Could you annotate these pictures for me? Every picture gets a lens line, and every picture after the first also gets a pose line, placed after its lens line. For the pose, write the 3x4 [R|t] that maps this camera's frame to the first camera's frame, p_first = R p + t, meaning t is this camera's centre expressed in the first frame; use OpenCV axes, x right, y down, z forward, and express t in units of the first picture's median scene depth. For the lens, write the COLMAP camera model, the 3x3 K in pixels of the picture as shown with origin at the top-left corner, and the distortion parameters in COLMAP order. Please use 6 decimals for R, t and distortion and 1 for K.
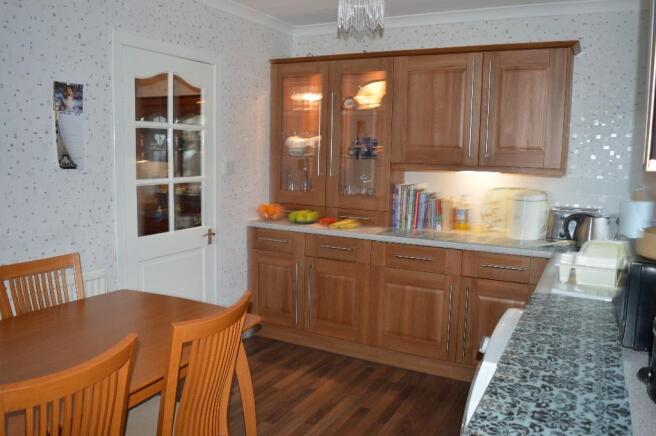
lens RADIAL K [[538.0, 0, 326.8], [0, 538.0, 215.5], [0, 0, 1]] dist [0.011591, -0.007949]
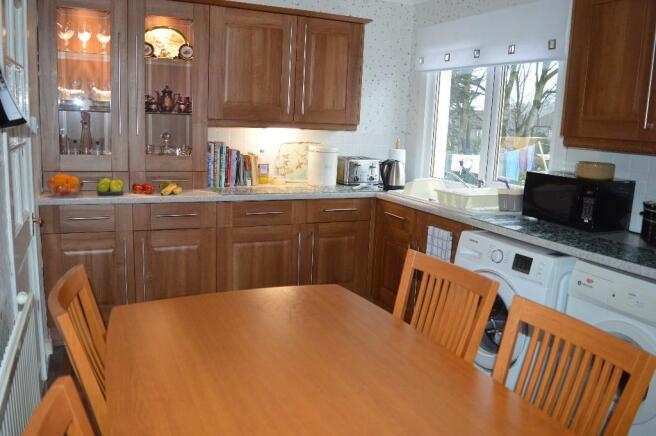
lens RADIAL K [[538.0, 0, 328.2], [0, 538.0, 217.2], [0, 0, 1]] dist [0.011591, -0.007949]
pose [[0.617607, -0.139305, 0.774052, -0.524645], [0.068268, 0.989969, 0.123693, -0.030870], [-0.783519, -0.023551, 0.620922, 0.253205]]
